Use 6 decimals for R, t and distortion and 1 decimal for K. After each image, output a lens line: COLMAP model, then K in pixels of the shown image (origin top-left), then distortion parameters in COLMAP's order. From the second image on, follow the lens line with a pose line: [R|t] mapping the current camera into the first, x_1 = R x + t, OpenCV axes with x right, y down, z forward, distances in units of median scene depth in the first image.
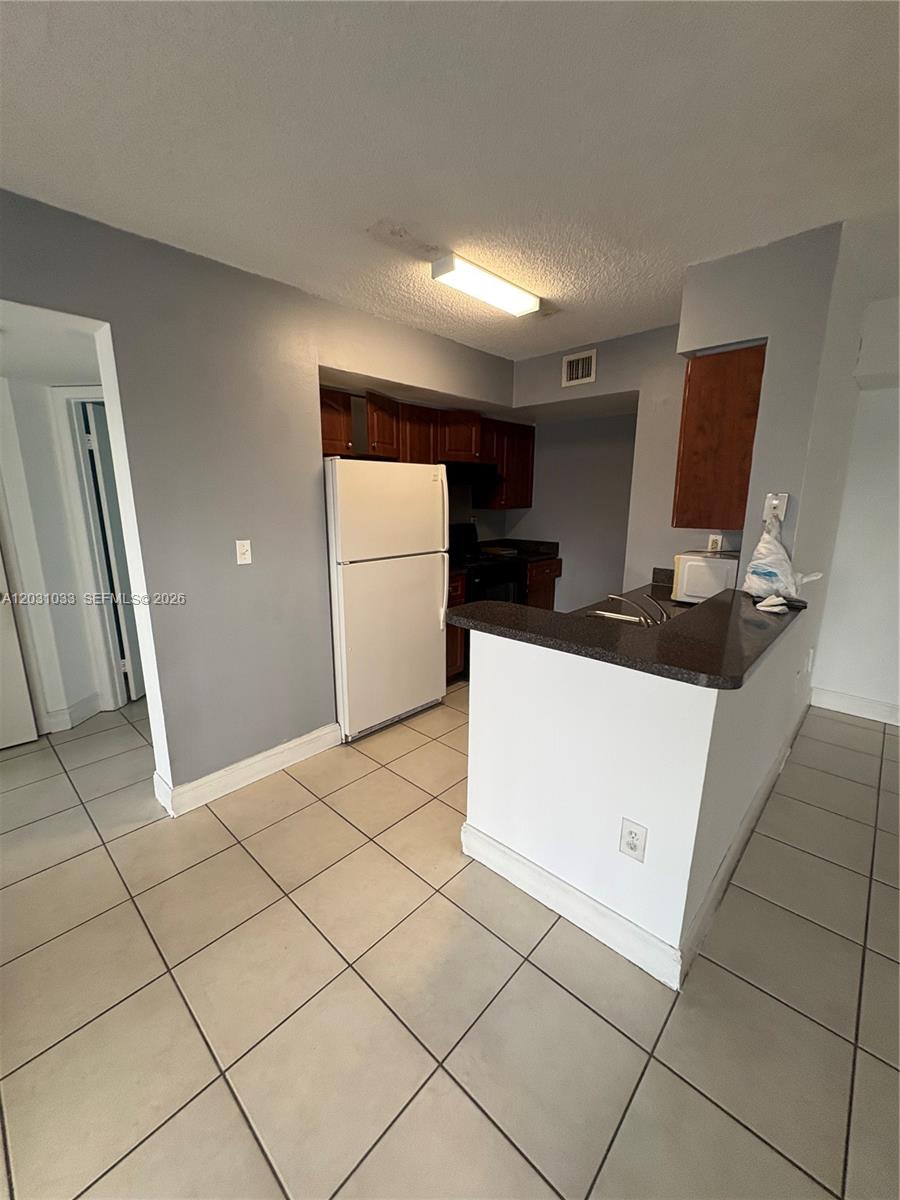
lens RADIAL K [[478.8, 0, 449.4], [0, 478.8, 599.1], [0, 0, 1]] dist [0.001111, -0.000022]
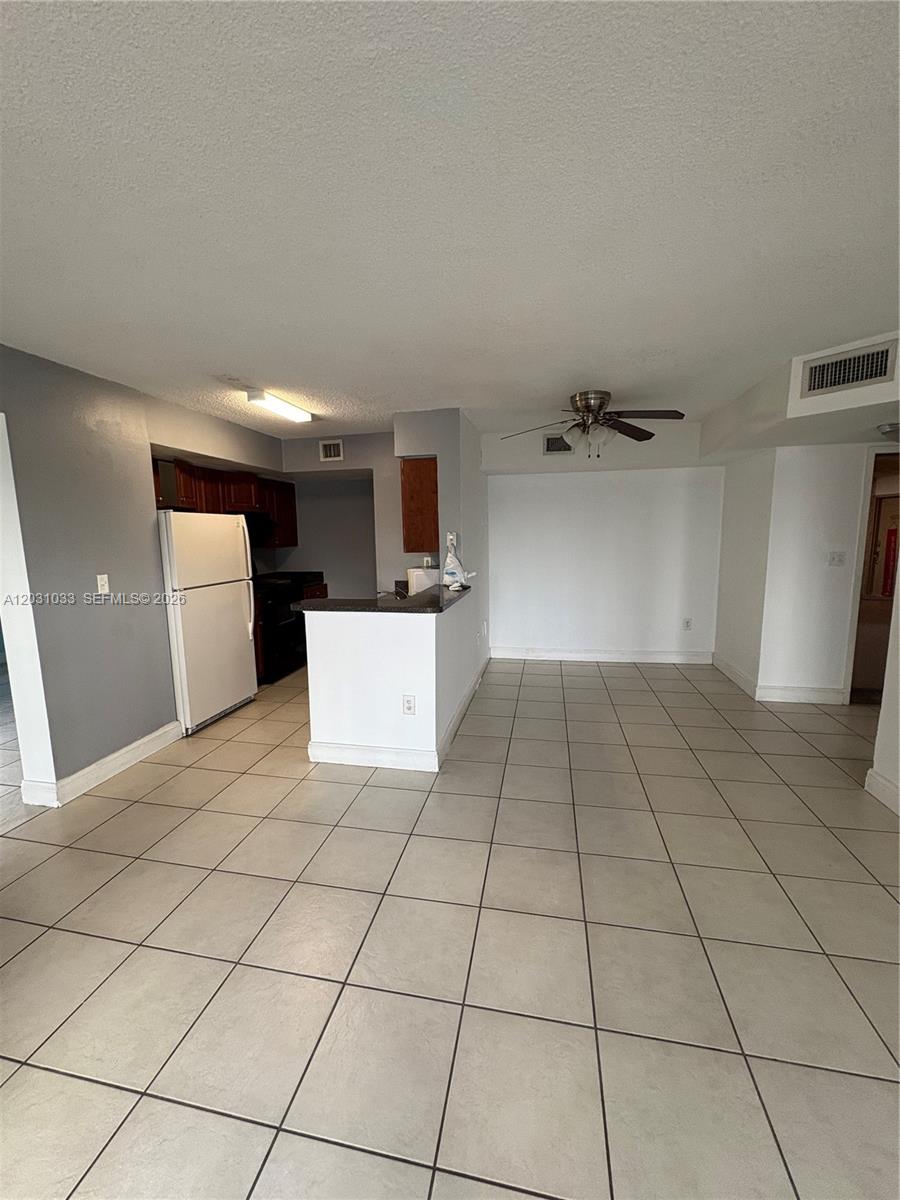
lens RADIAL K [[478.8, 0, 447.3], [0, 478.8, 602.2], [0, 0, 1]] dist [0.001111, -0.000022]
pose [[0.855612, -0.089243, 0.509866, -0.263678], [0.128069, 0.990898, -0.041476, 0.105176], [-0.501524, 0.100785, 0.859253, -0.480412]]
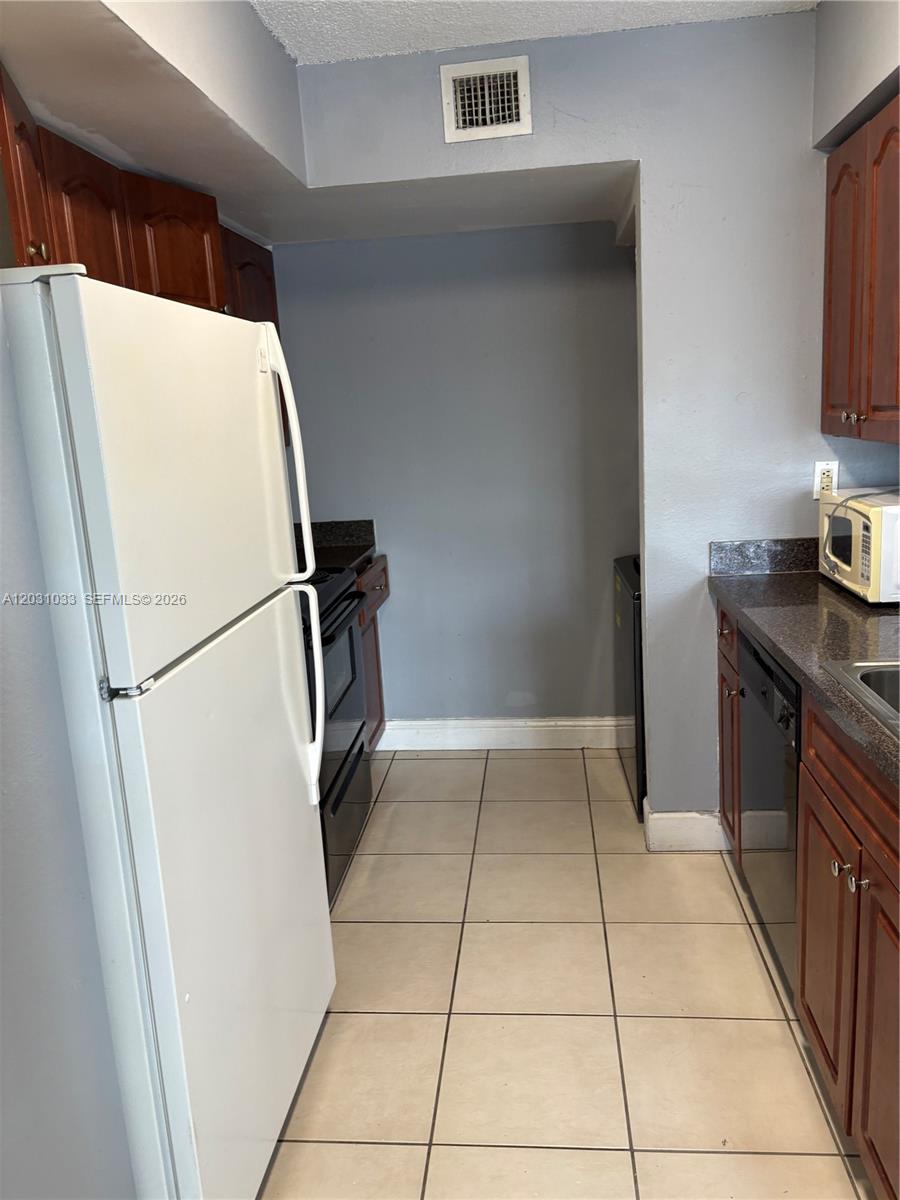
lens RADIAL K [[908.2, 0, 457.3], [0, 908.2, 596.4], [0, 0, 1]] dist [0.027456, -0.000322]
pose [[0.789026, -0.170883, 0.590116, -0.363367], [0.188647, 0.981524, 0.031991, -0.105403], [-0.584680, 0.086082, 0.806684, 0.499537]]
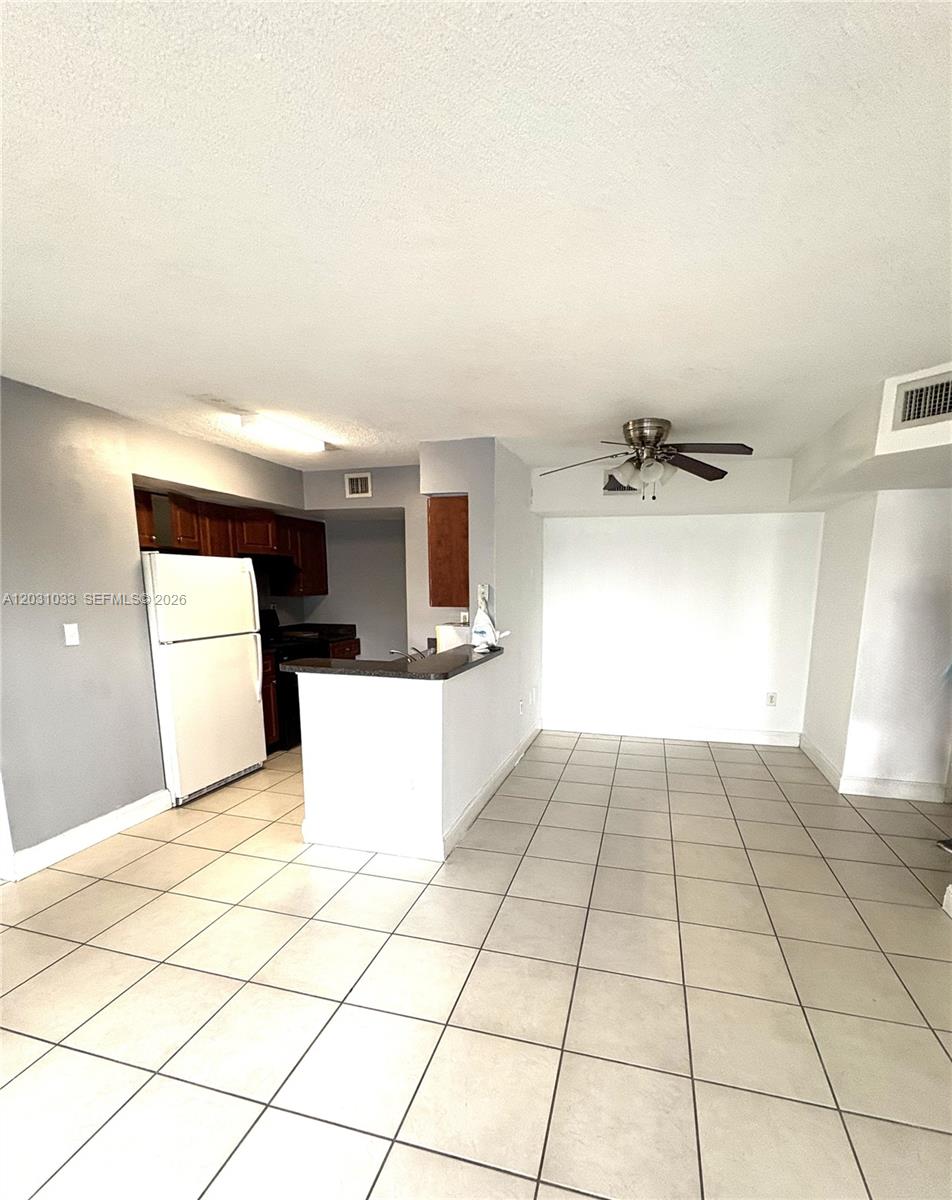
lens RADIAL K [[540.8, 0, 506.5], [0, 540.8, 681.3], [0, 0, 1]] dist [0.000859, 0.000273]
pose [[0.881224, -0.080056, 0.465871, -0.114734], [0.094565, 0.995488, -0.007811, 0.104097], [-0.463144, 0.050938, 0.884818, -0.522413]]
